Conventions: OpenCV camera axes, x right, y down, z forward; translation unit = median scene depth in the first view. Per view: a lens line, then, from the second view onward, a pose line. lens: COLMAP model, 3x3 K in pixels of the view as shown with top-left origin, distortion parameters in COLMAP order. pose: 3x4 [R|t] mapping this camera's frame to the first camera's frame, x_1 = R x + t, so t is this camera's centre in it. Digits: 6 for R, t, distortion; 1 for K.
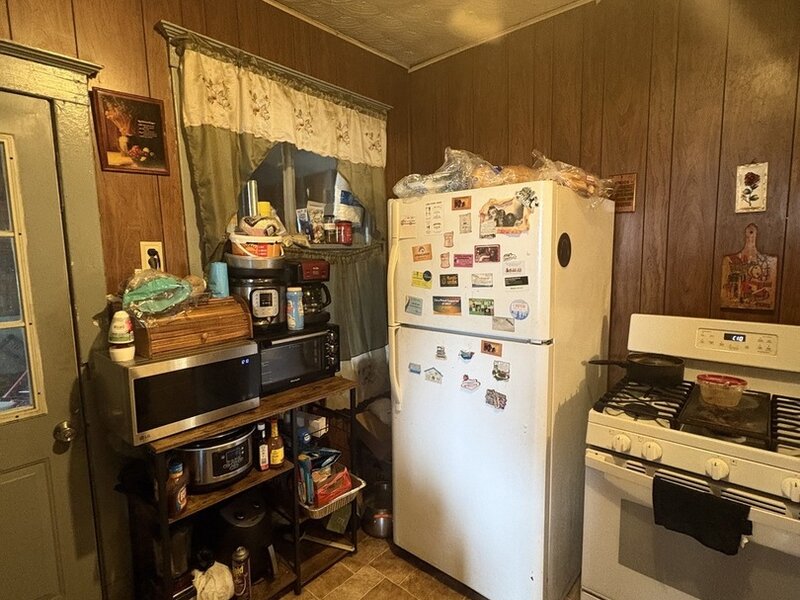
lens RADIAL K [[425.1, 0, 400.0], [0, 425.1, 300.0], [0, 0, 1]] dist [-0.001500, 0.000799]
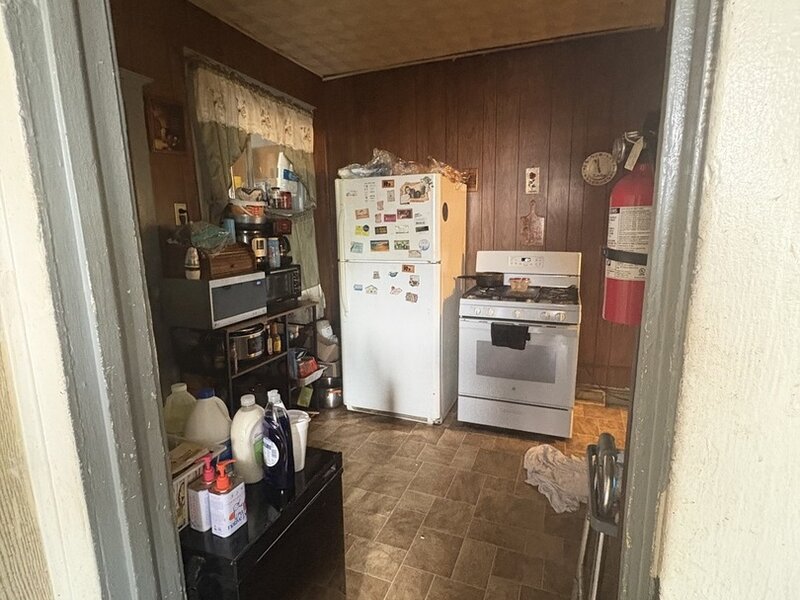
lens RADIAL K [[425.1, 0, 400.0], [0, 425.1, 300.0], [0, 0, 1]] dist [-0.001500, 0.000799]
pose [[0.941529, -0.057029, 0.332071, -0.381295], [0.037302, 0.997156, 0.065486, 0.119418], [-0.334862, -0.049270, 0.940978, -0.603416]]
